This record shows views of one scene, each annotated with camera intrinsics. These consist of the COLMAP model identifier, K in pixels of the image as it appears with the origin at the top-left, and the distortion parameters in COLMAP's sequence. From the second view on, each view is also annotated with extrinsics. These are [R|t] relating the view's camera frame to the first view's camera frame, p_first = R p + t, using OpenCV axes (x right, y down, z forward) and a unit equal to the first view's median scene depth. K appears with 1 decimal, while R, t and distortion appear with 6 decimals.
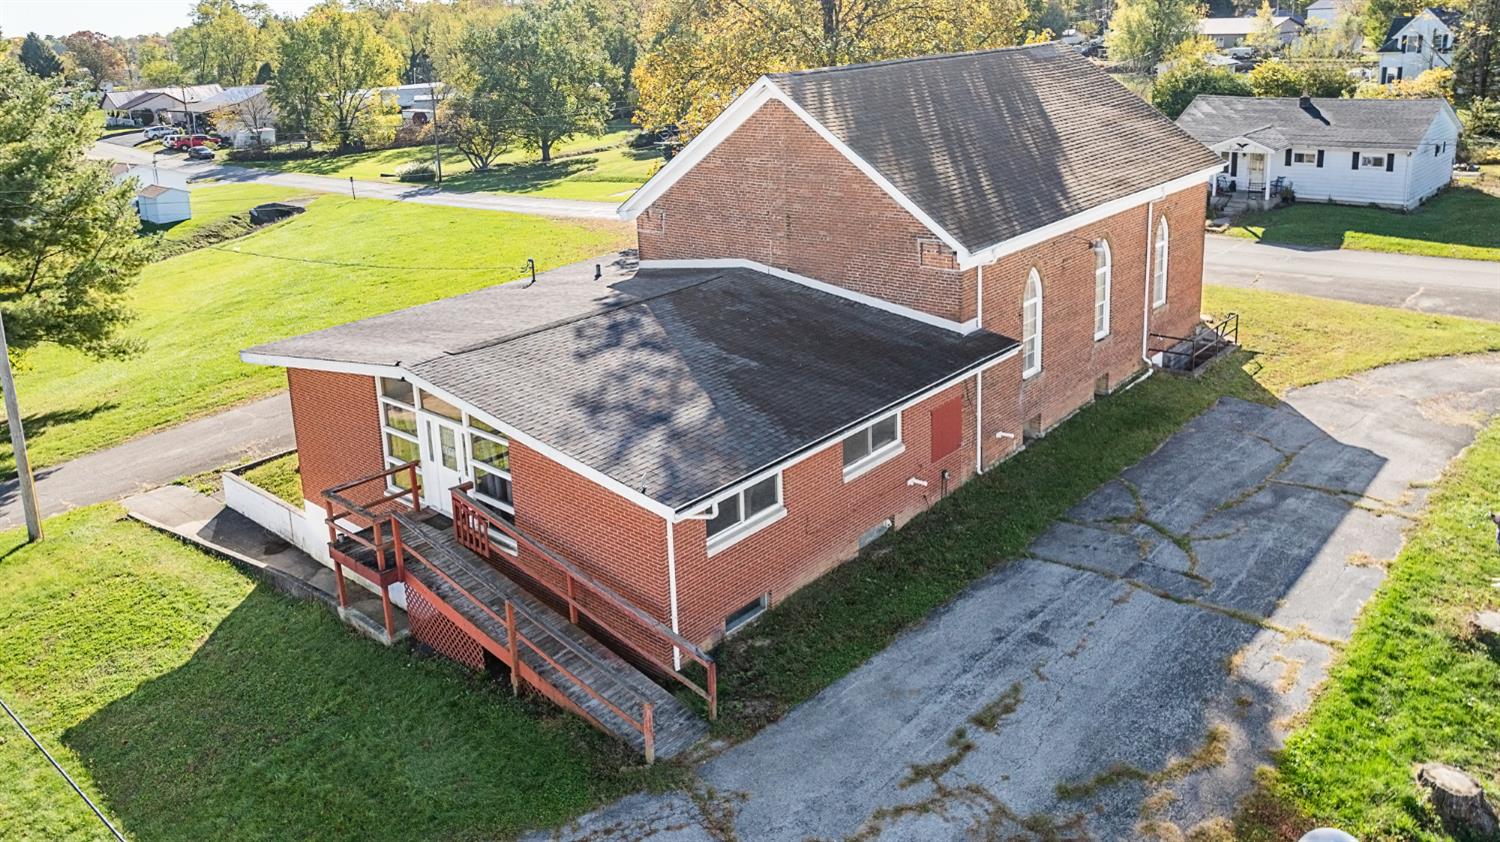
lens RADIAL K [[1092.5, 0, 778.3], [0, 1092.5, 307.0], [0, 0, 1]] dist [-0.023494, 0.005844]
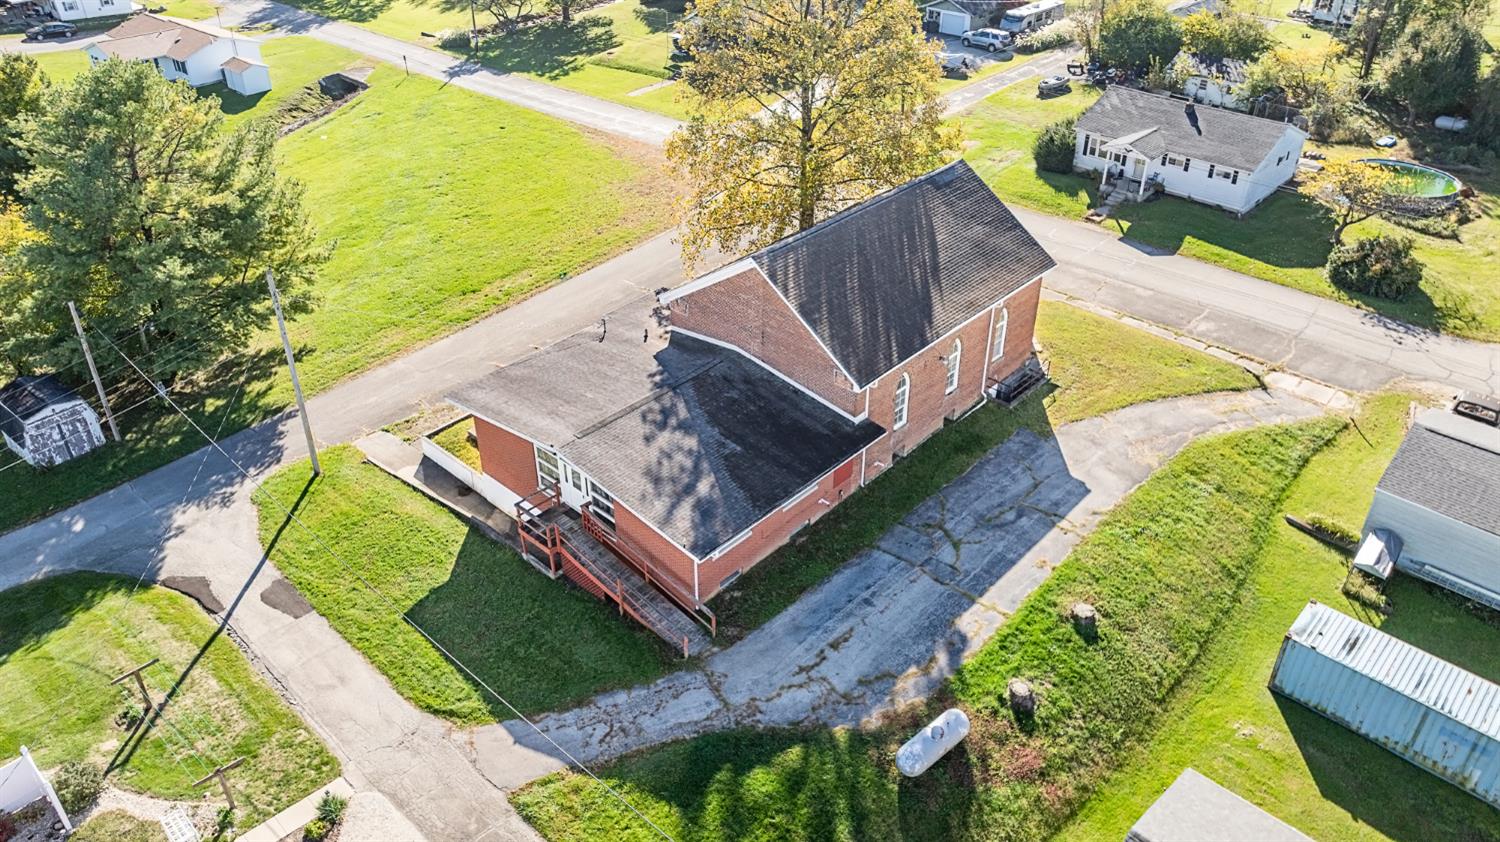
lens RADIAL K [[1092.5, 0, 745.9], [0, 1092.5, 406.9], [0, 0, 1]] dist [-0.023494, 0.005844]
pose [[0.998932, 0.043793, -0.014765, 0.014685], [-0.035986, 0.937526, 0.346049, -0.658698], [0.028997, -0.345148, 0.938100, -0.732665]]
